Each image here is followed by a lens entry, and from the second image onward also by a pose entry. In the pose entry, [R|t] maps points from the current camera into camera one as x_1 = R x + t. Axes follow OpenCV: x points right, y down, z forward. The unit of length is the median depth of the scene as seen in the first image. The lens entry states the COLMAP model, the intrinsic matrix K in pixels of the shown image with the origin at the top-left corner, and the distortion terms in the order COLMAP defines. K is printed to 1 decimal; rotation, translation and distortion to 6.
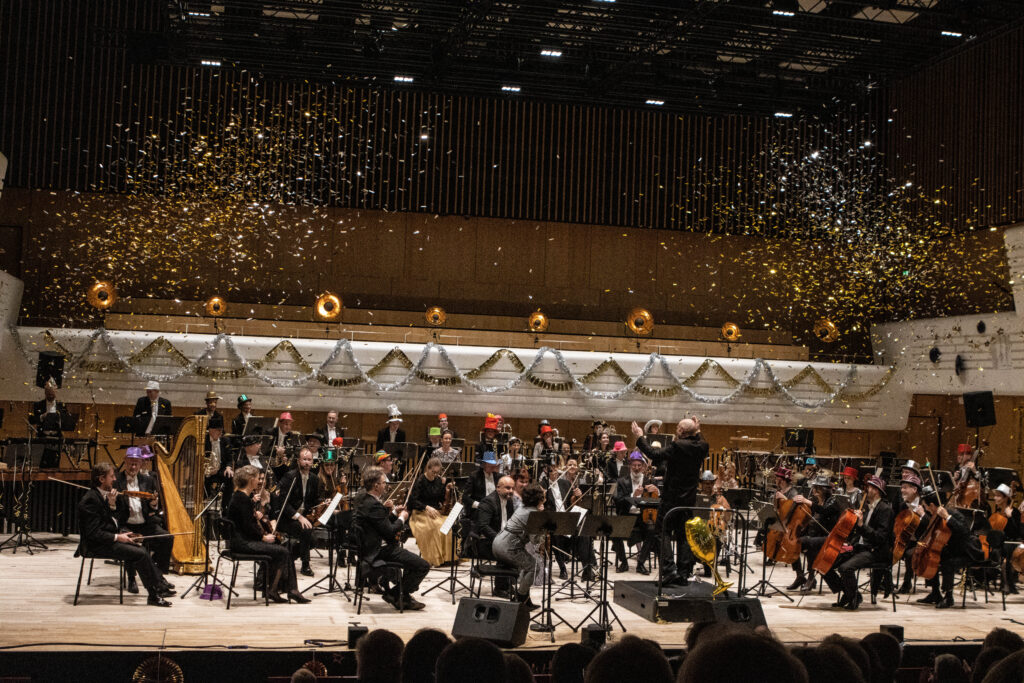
lens RADIAL K [[1307.0, 0, 512.0], [0, 1307.0, 341.5], [0, 0, 1]] dist [-0.095168, 0.079601]
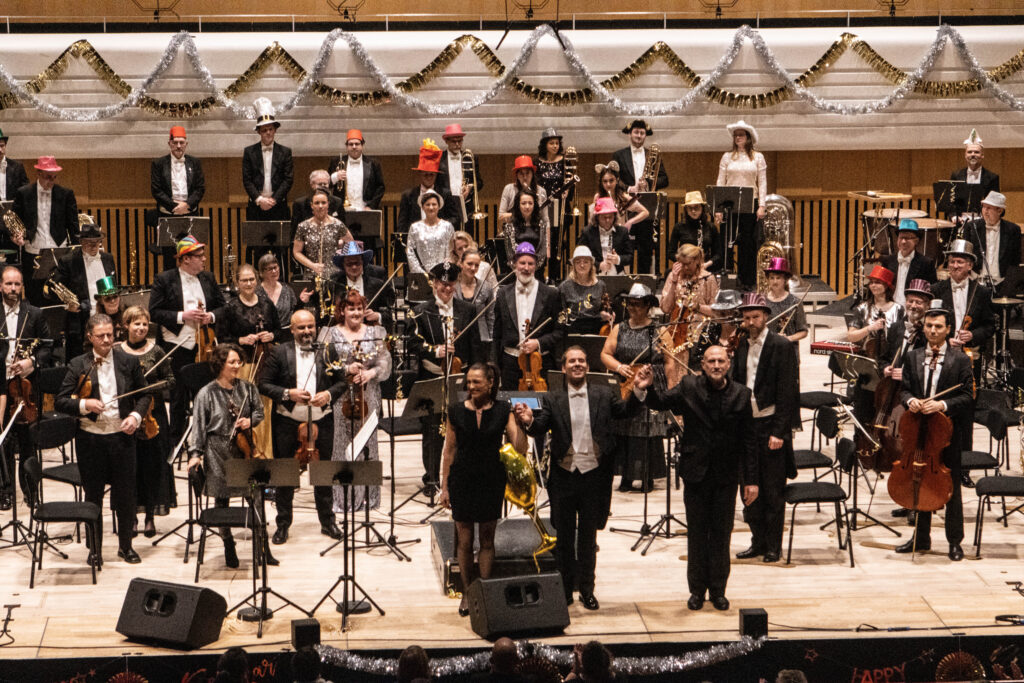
lens RADIAL K [[2937.2, 0, 512.0], [0, 2937.2, 341.5], [0, 0, 1]] dist [0.137822, 0.437752]
pose [[0.988959, -0.013765, -0.147548, 0.201614], [0.044537, 0.977252, 0.207351, -0.129462], [0.141337, -0.211633, 0.967076, -0.264043]]
